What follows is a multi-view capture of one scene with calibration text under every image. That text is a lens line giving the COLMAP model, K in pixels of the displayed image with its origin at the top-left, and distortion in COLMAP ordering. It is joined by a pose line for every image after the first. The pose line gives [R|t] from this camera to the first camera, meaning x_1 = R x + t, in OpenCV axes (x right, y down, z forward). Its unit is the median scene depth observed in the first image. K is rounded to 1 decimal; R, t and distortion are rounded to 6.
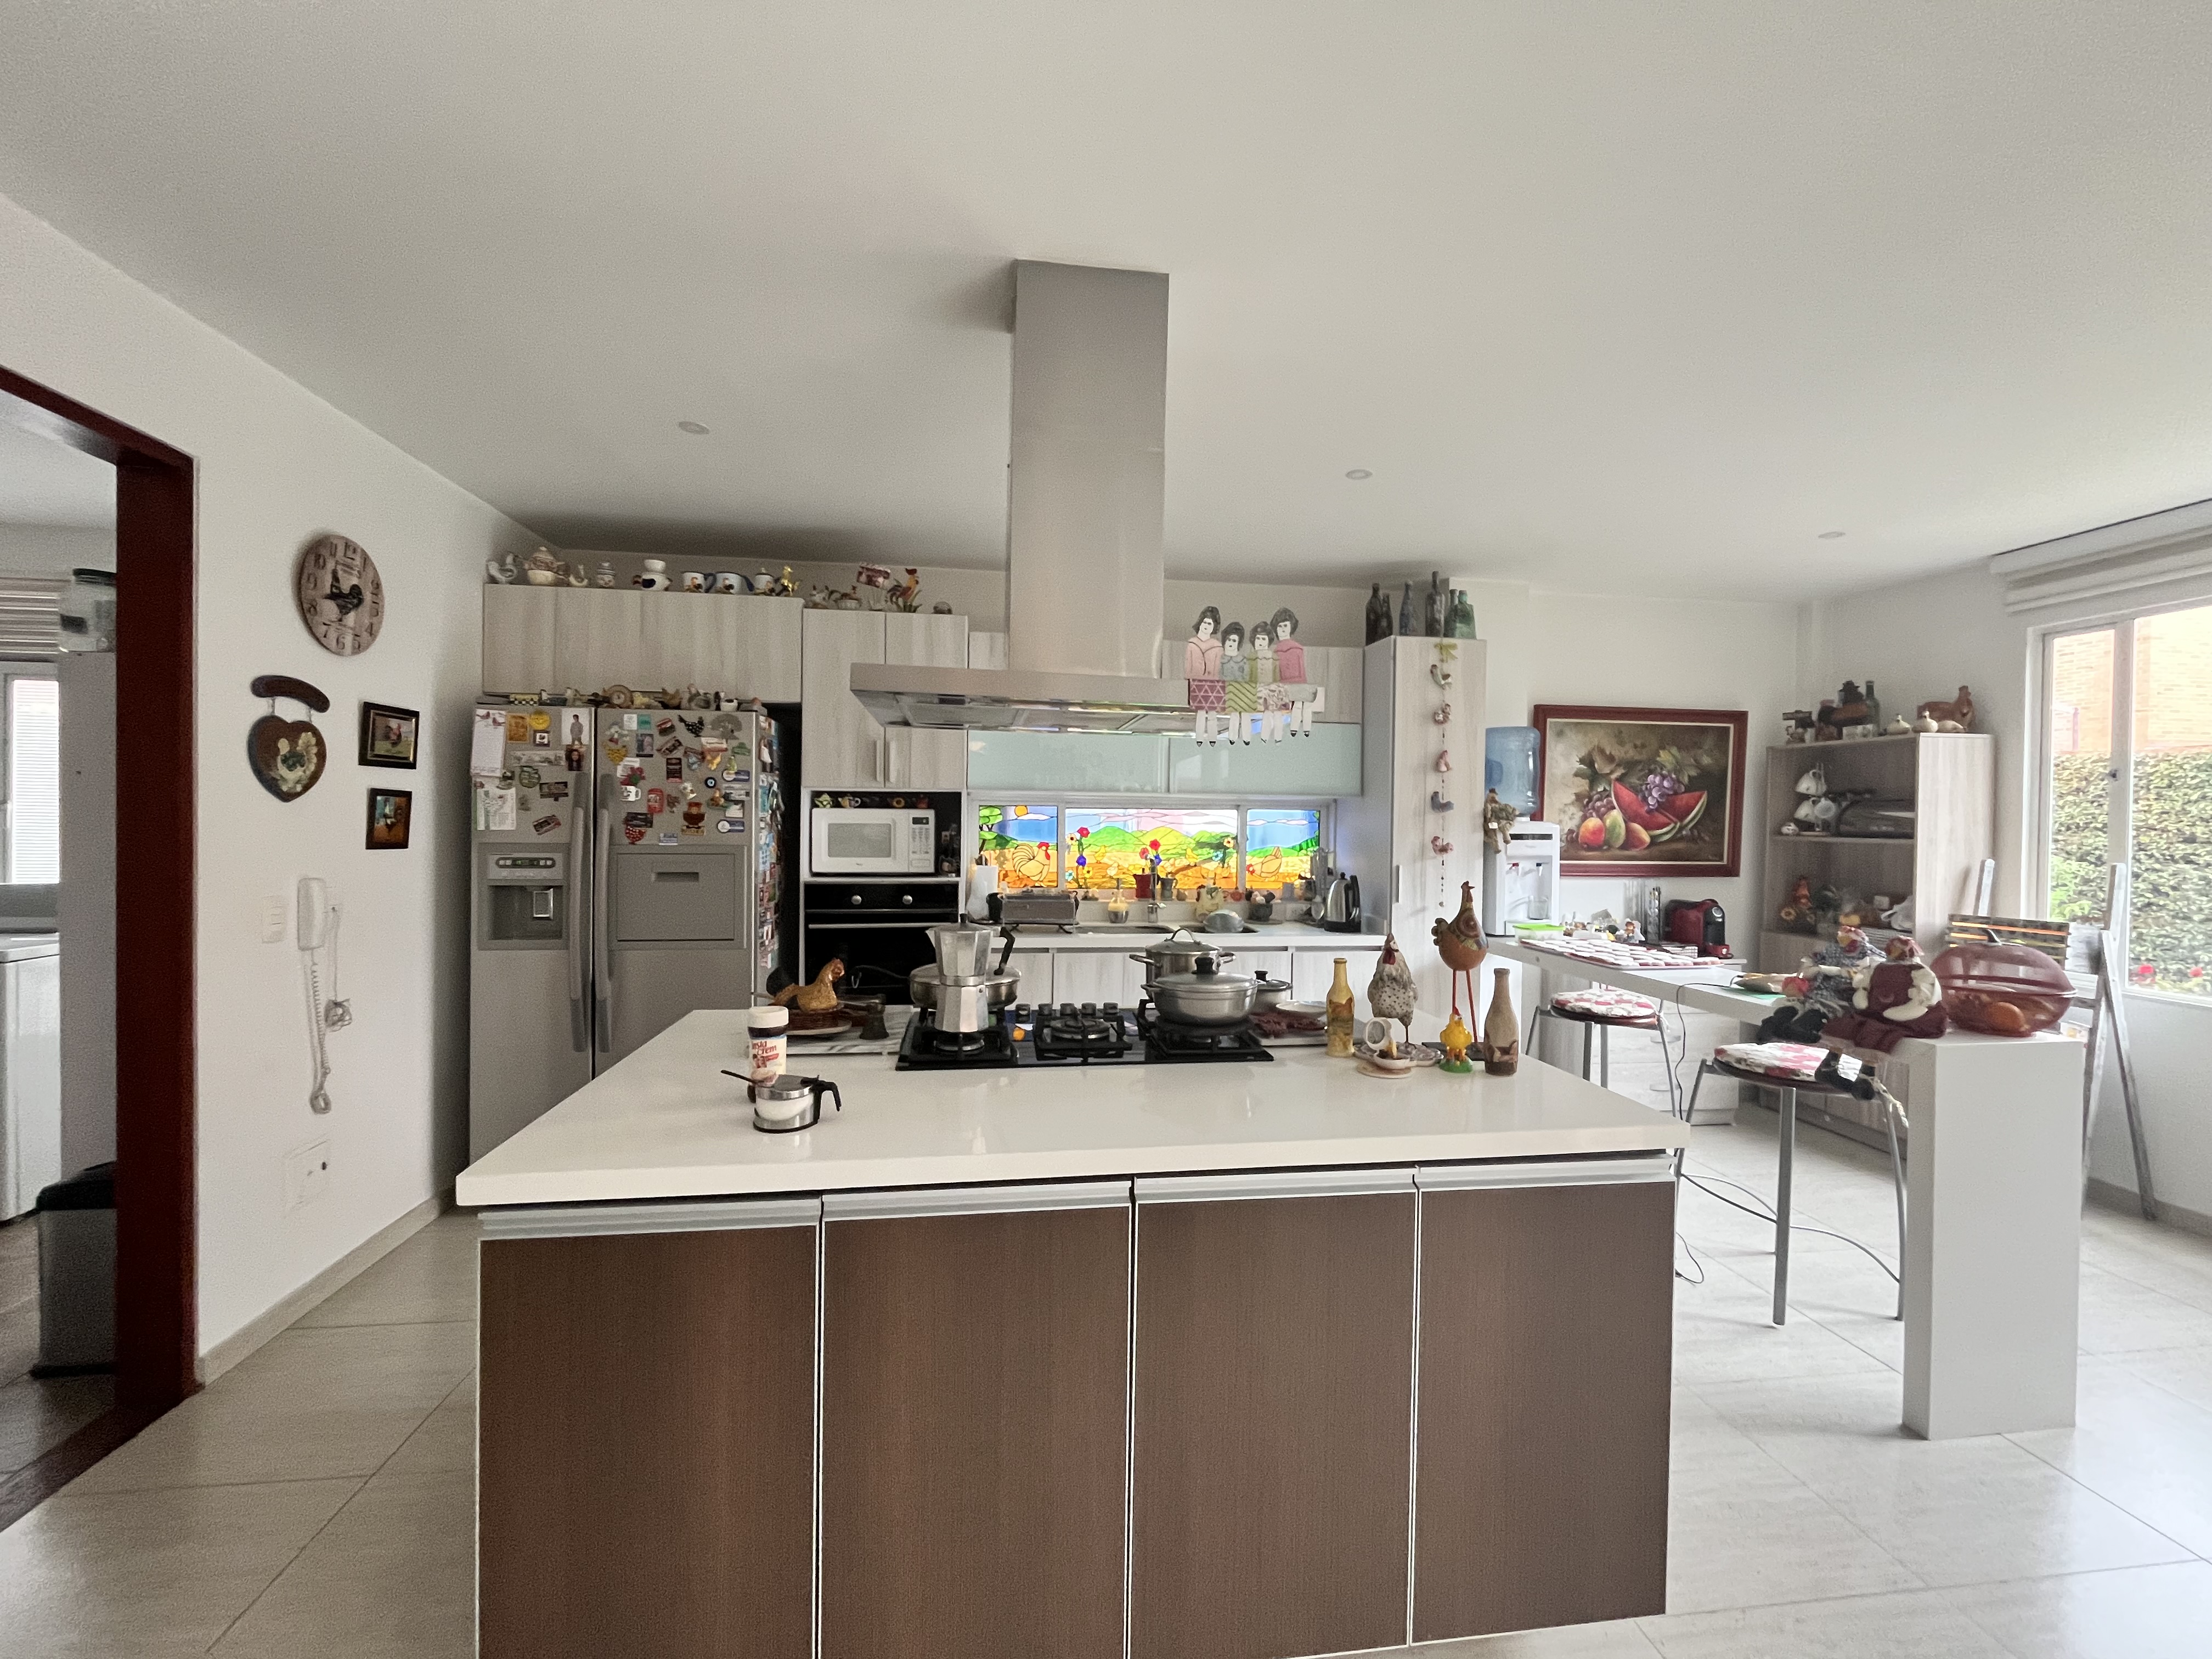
lens RADIAL K [[897.5, 0, 1102.0], [0, 897.5, 828.6], [0, 0, 1]] dist [-0.002566, 0.000069]
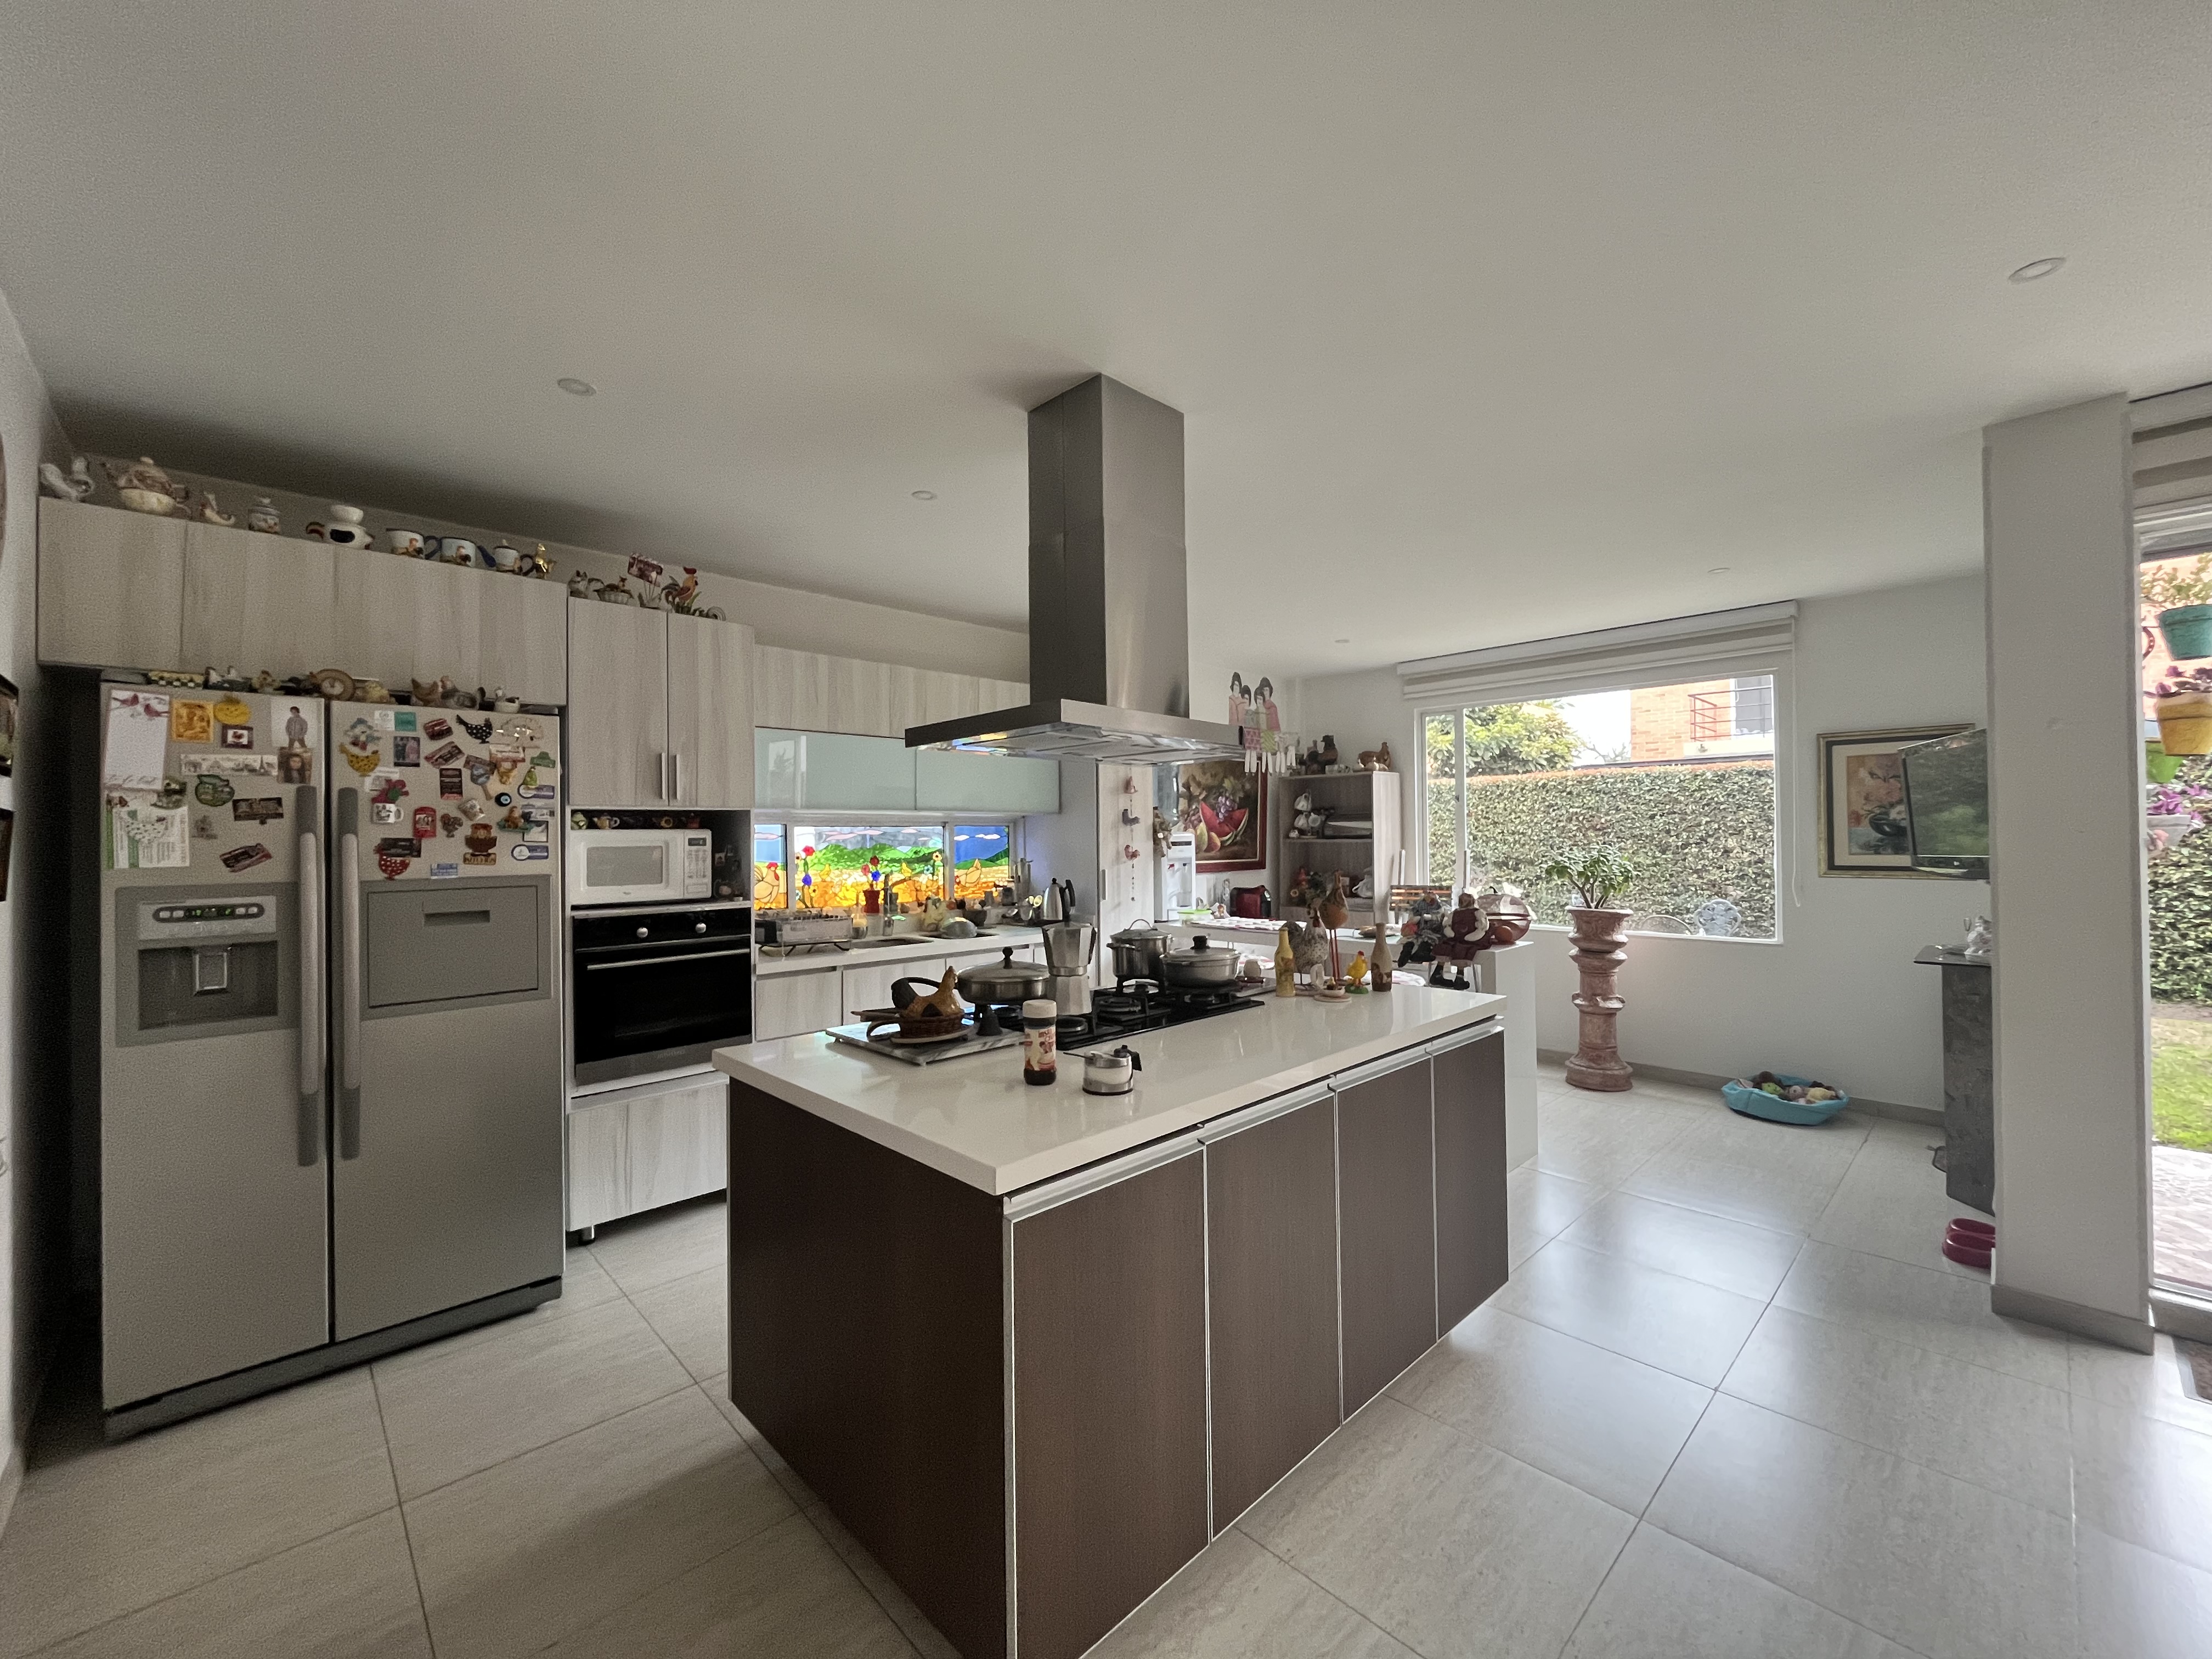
lens RADIAL K [[897.5, 0, 1102.0], [0, 897.5, 828.6], [0, 0, 1]] dist [-0.002566, 0.000069]
pose [[0.804798, -0.014806, 0.593364, -0.428201], [0.026424, 0.999591, -0.010898, -0.001459], [-0.592961, 0.024450, 0.804860, 0.016405]]
